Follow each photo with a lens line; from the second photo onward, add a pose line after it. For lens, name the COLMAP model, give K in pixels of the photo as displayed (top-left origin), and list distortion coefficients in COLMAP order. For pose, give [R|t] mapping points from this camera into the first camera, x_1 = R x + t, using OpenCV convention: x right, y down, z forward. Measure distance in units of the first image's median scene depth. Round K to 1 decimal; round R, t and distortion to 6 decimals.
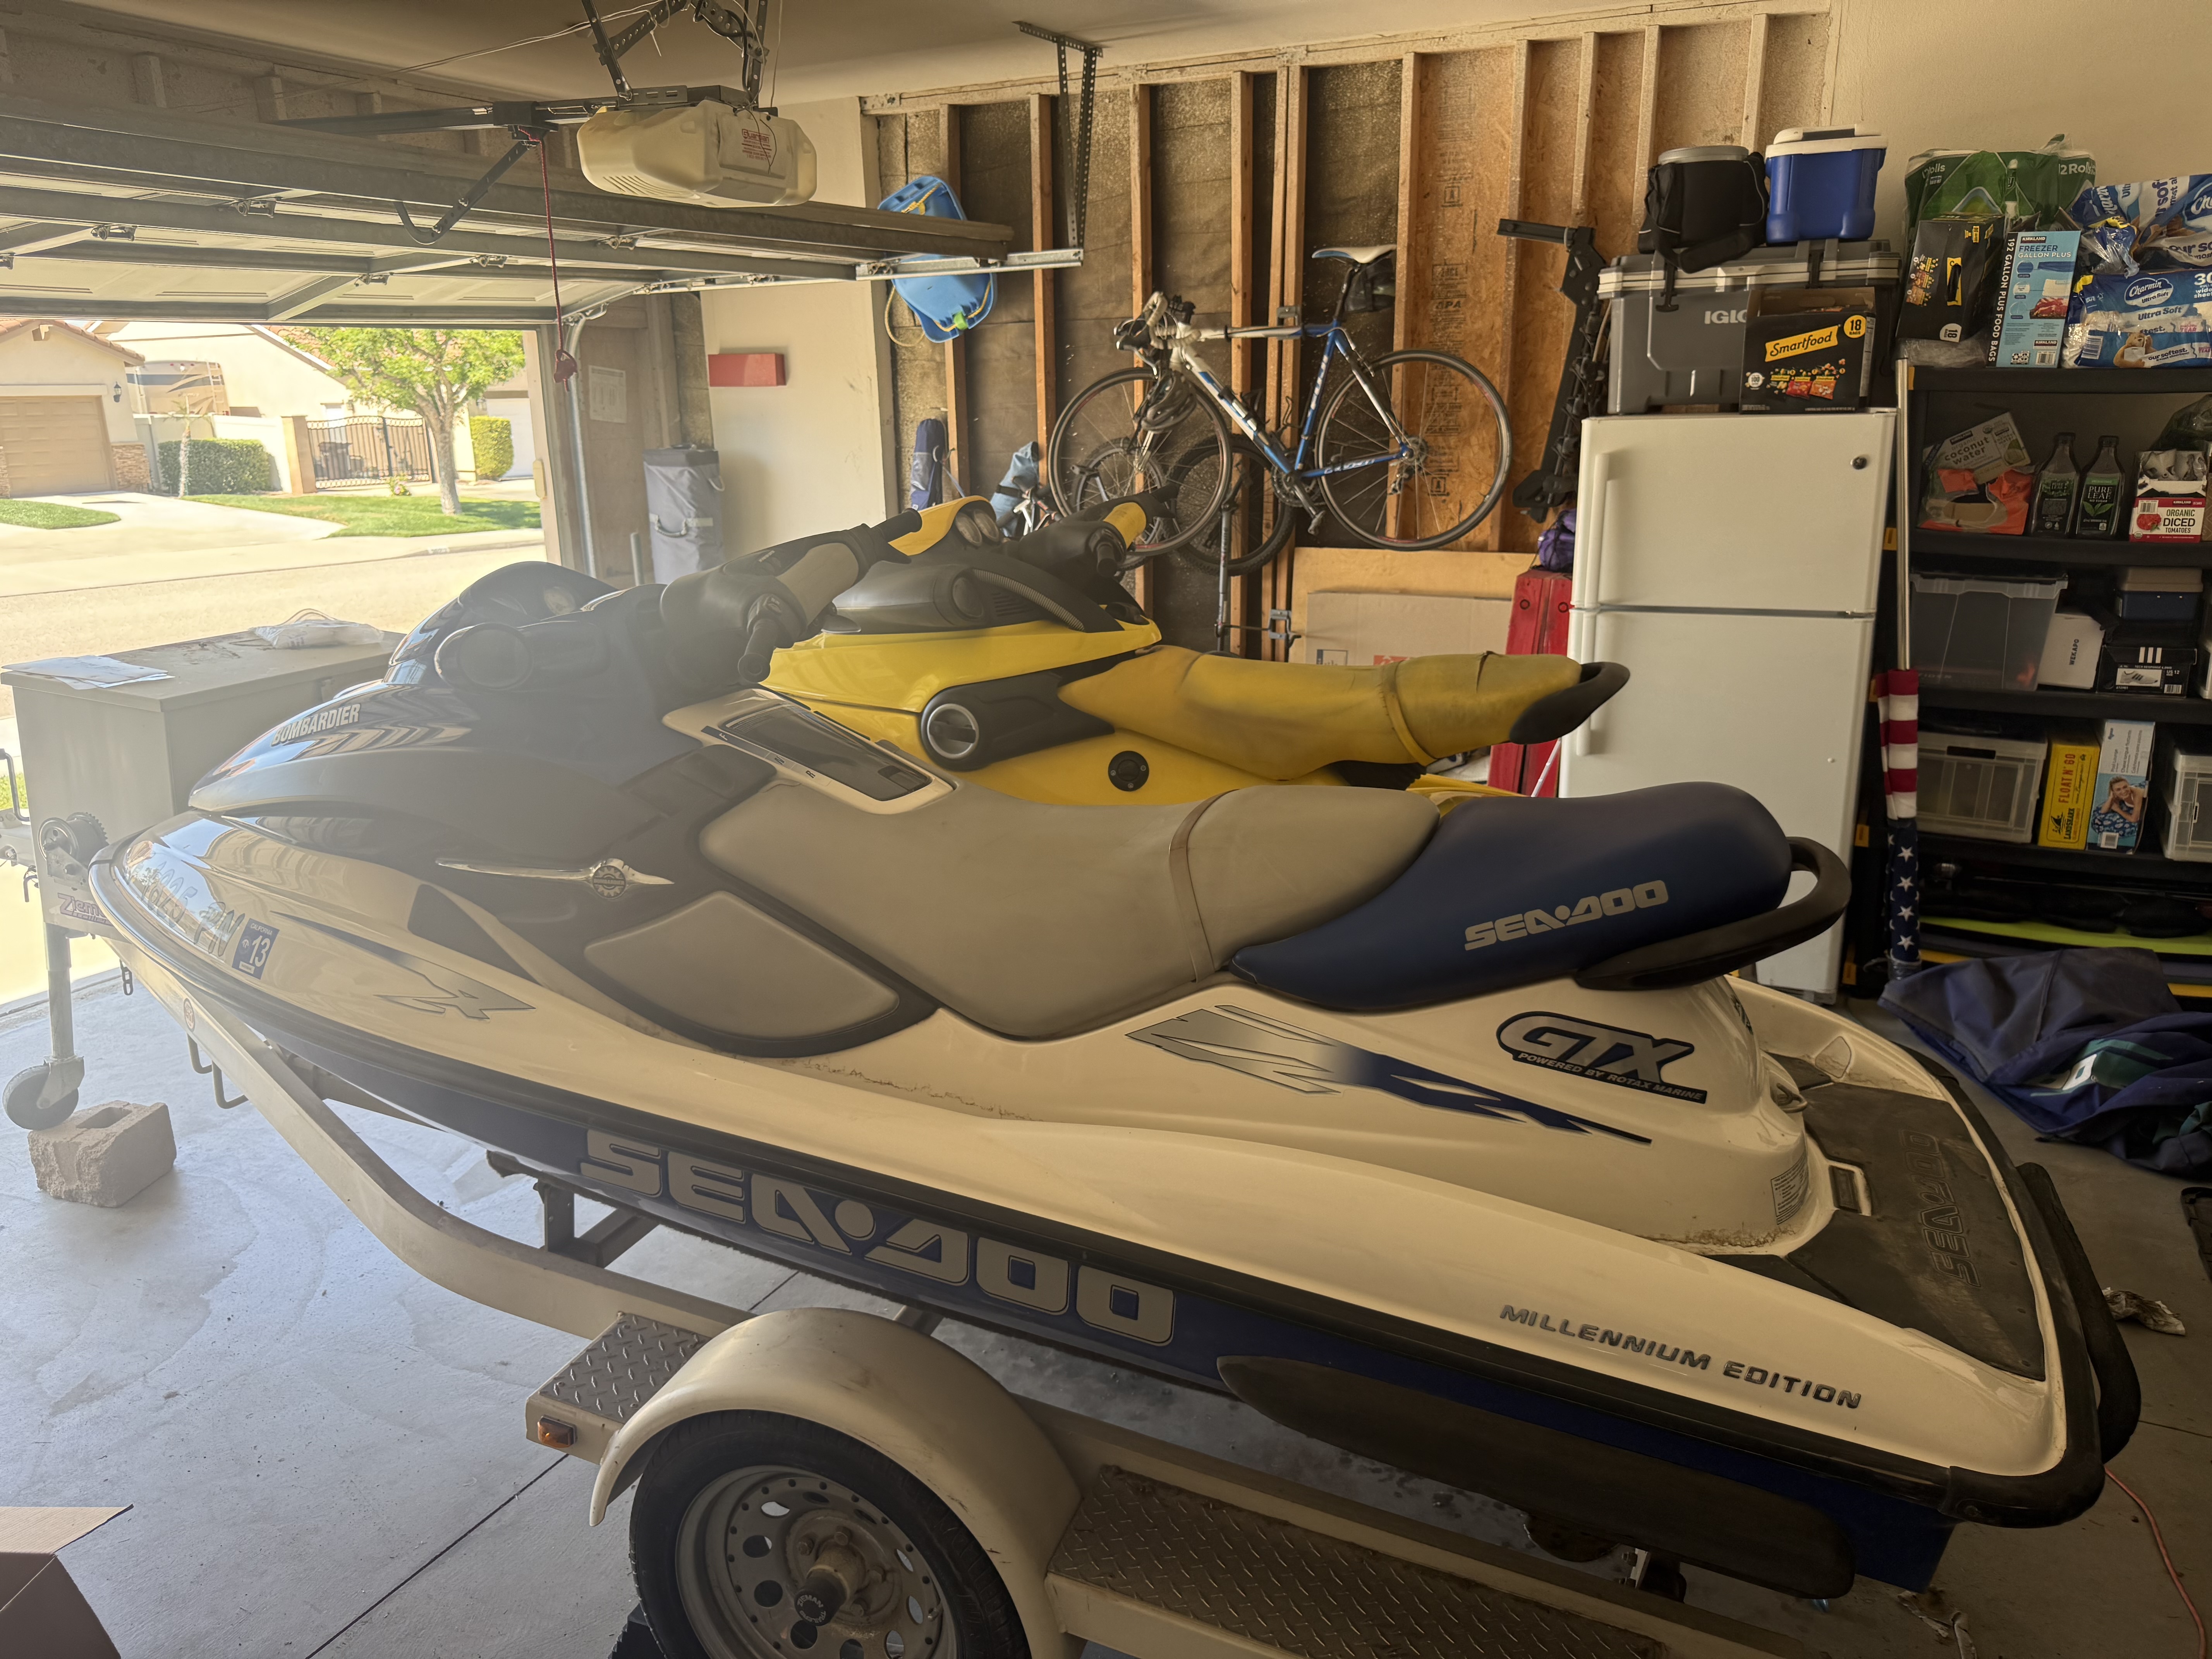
lens RADIAL K [[1580.5, 0, 1034.8], [0, 1580.5, 858.3], [0, 0, 1]] dist [0.001876, -0.020729]
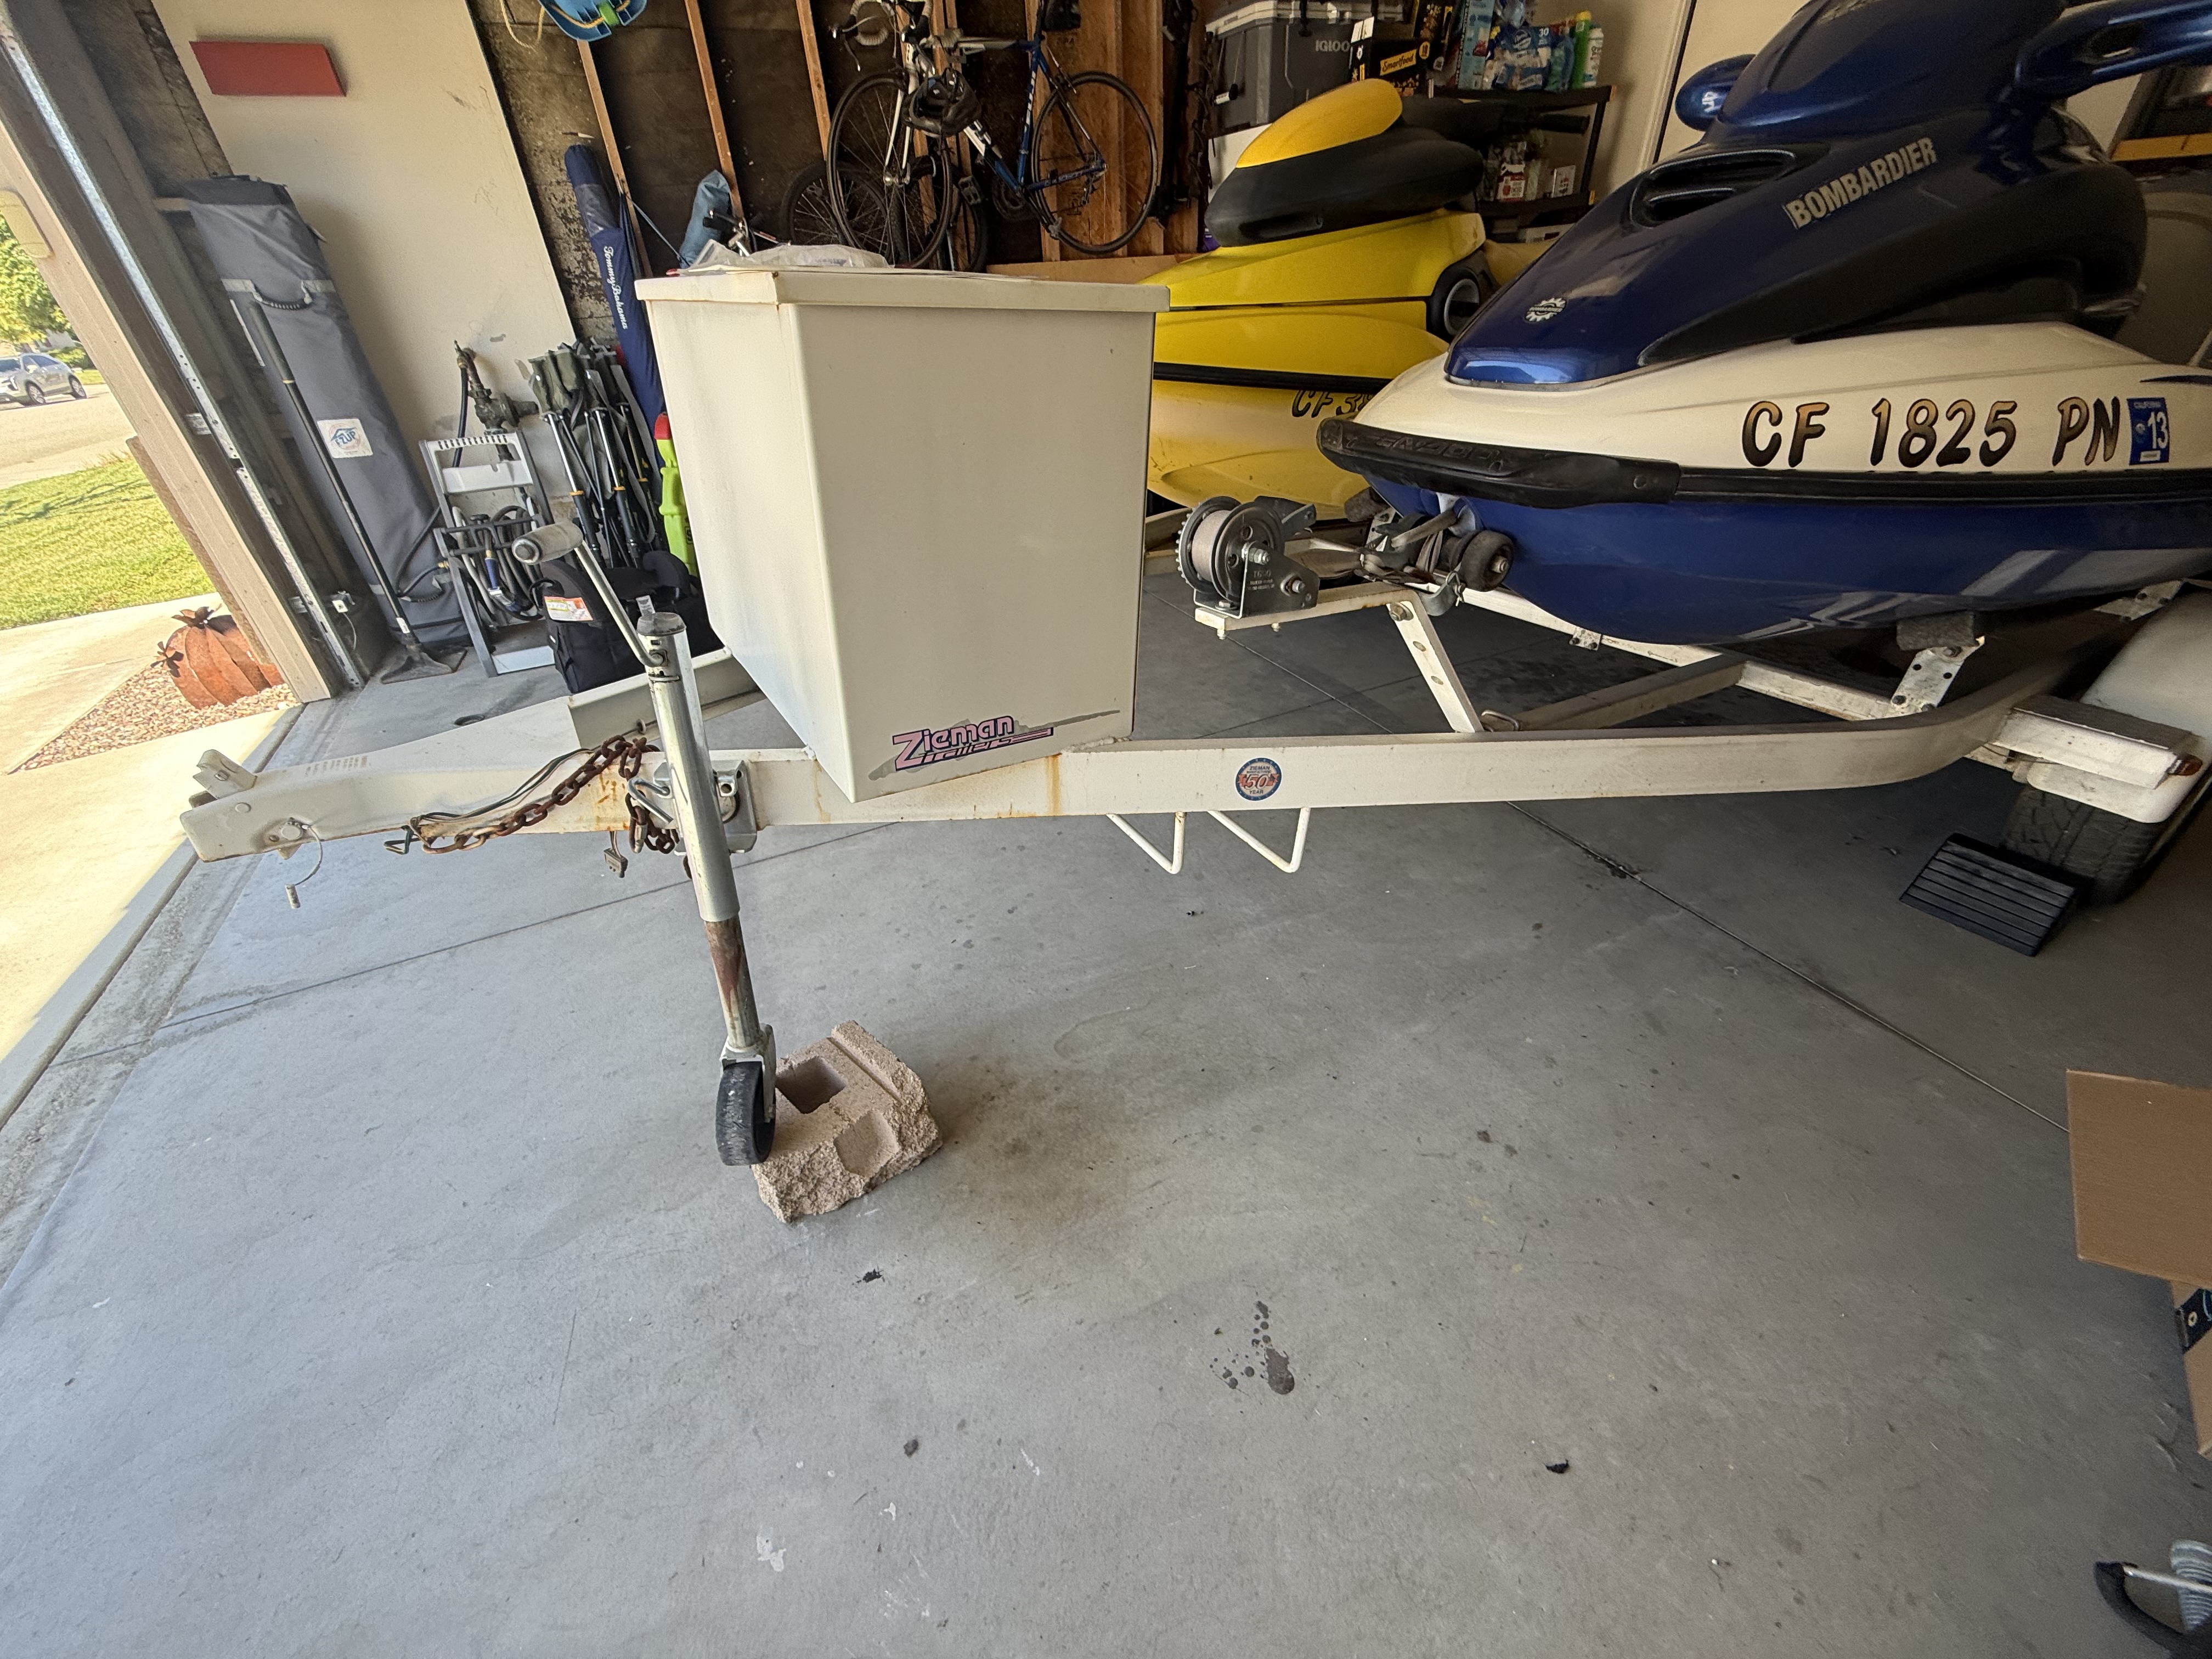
lens RADIAL K [[872.5, 0, 1105.0], [0, 872.5, 819.6], [0, 0, 1]] dist [-0.002258, 0.000501]
pose [[0.608526, -0.449302, 0.654082, -0.601001], [0.251955, 0.891012, 0.377646, -0.052878], [-0.752472, -0.065009, 0.655408, 0.590242]]
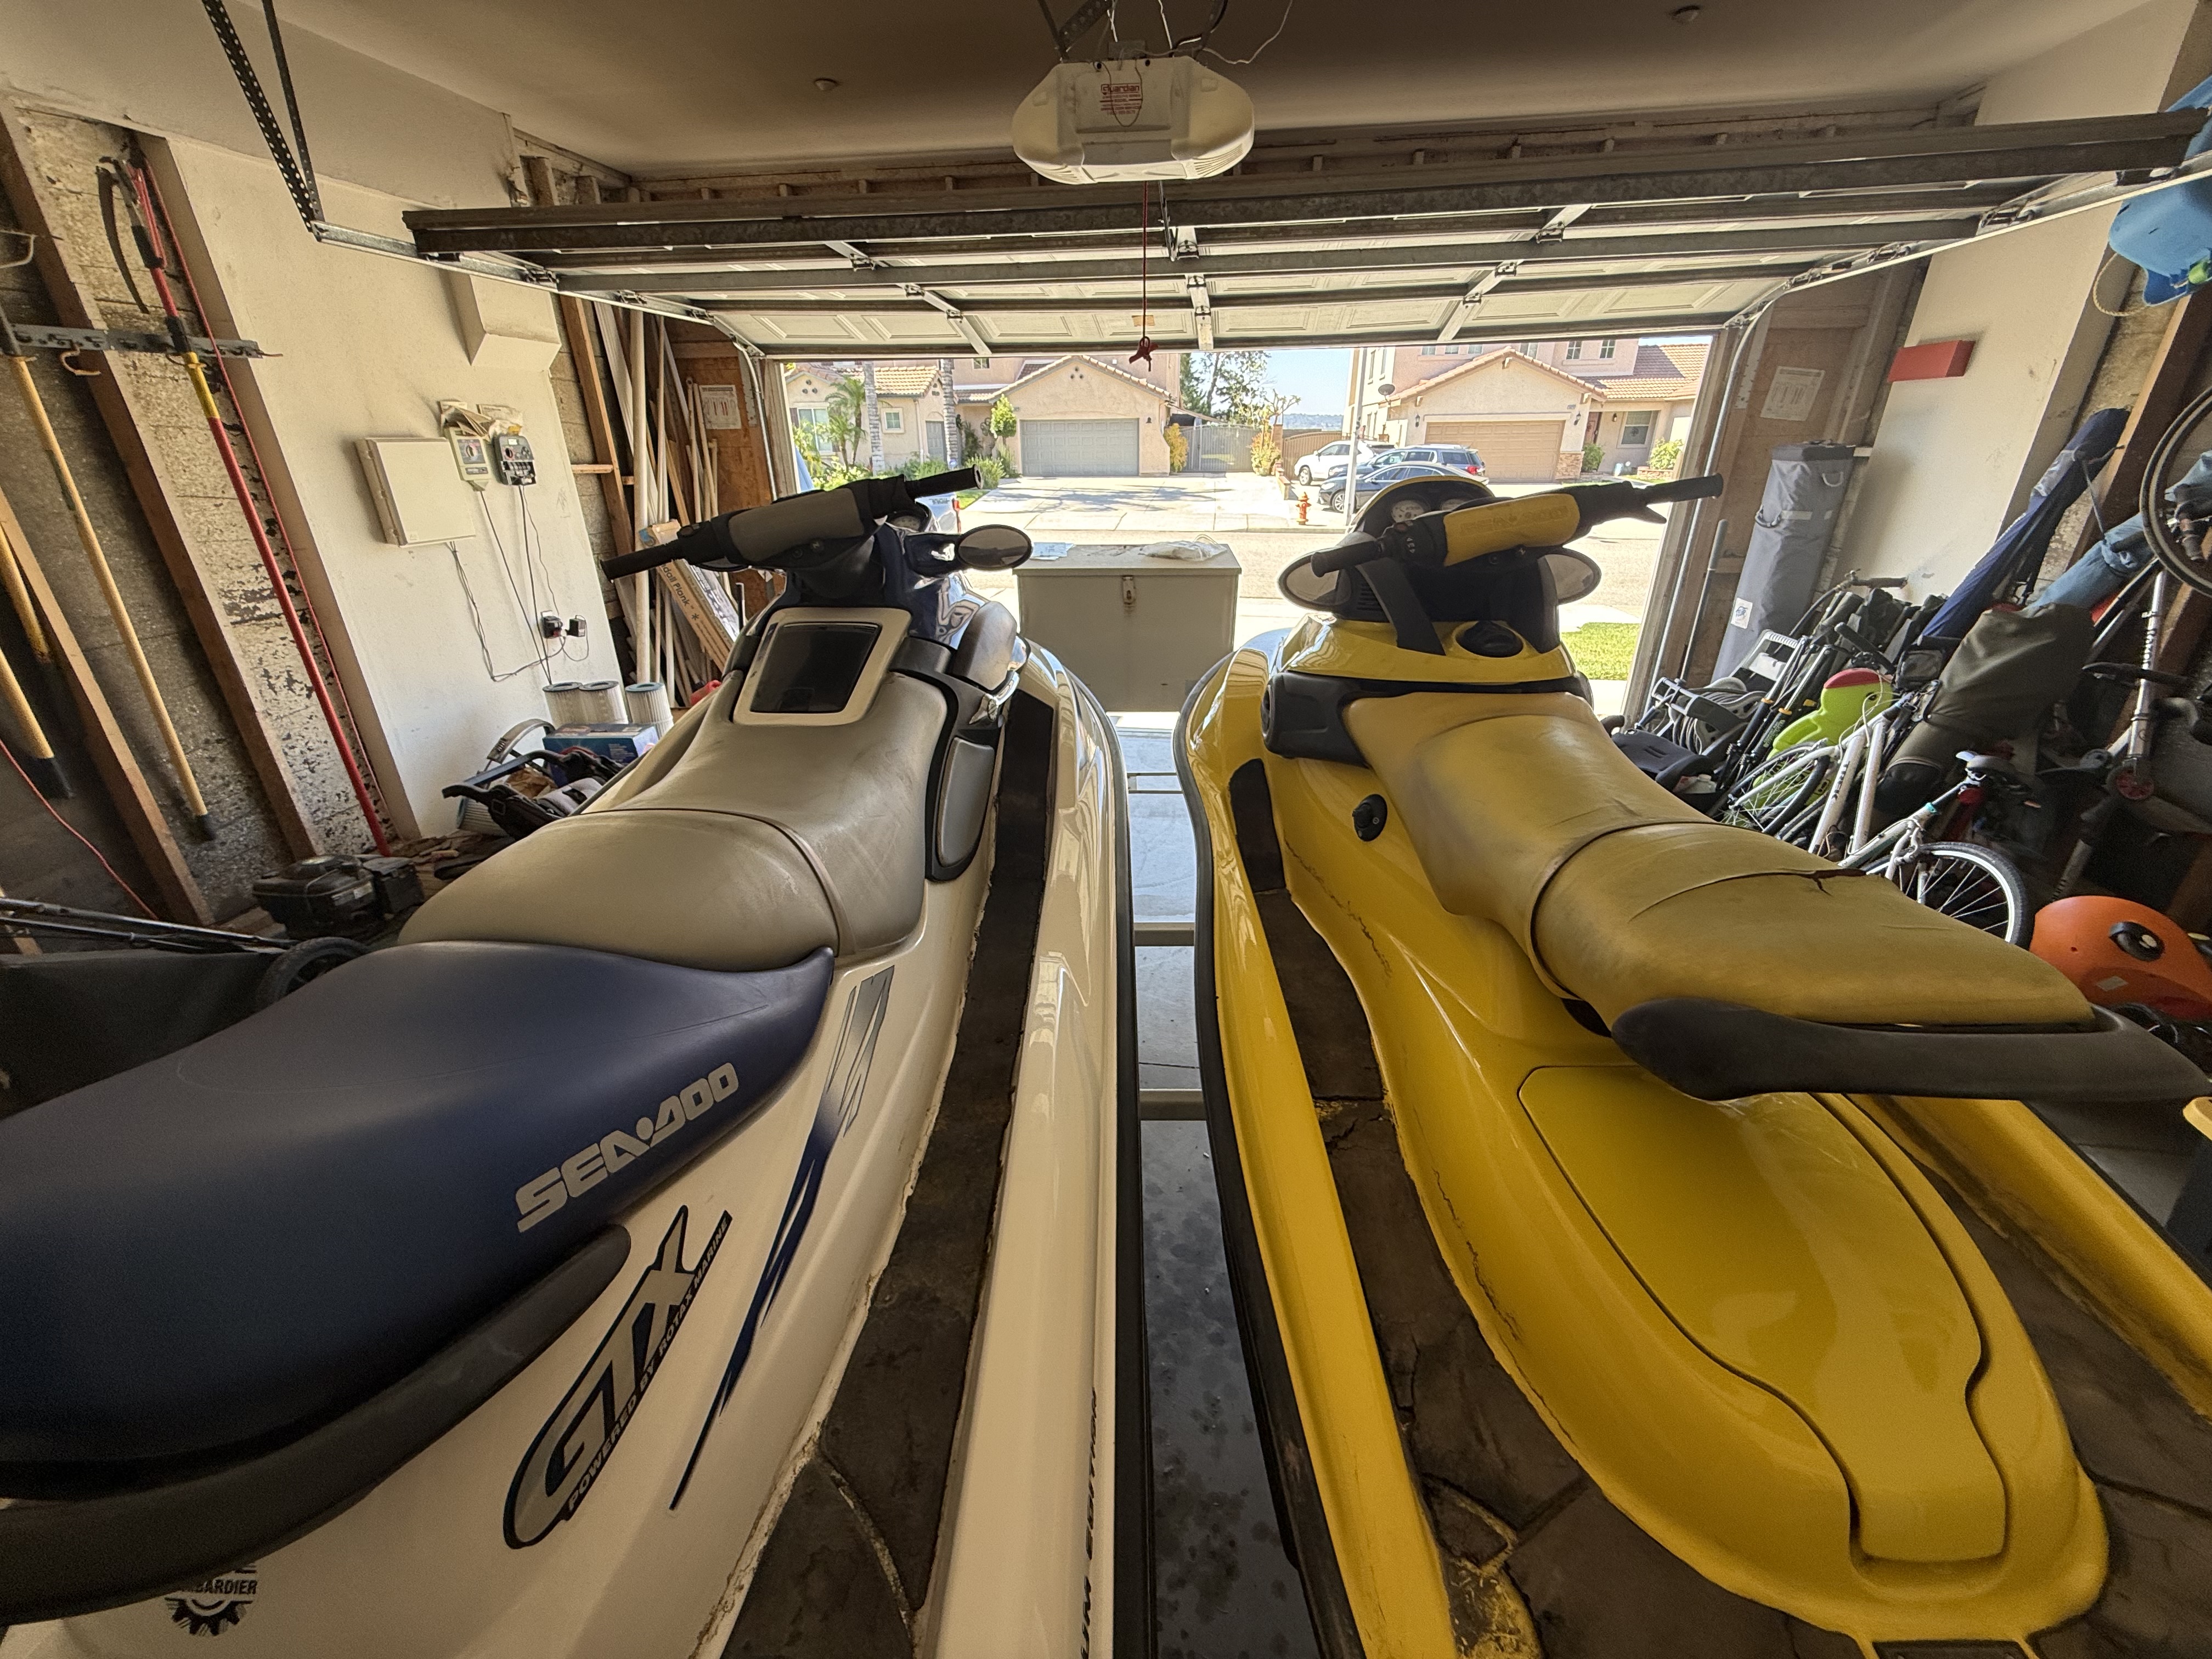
lens RADIAL K [[881.4, 0, 1100.1], [0, 881.4, 824.4], [0, 0, 1]] dist [0.001211, -0.000391]
pose [[0.371307, 0.380573, -0.846933, 0.317792], [-0.253958, 0.918986, 0.301612, -0.123174], [0.893105, 0.103095, 0.437875, 0.516158]]
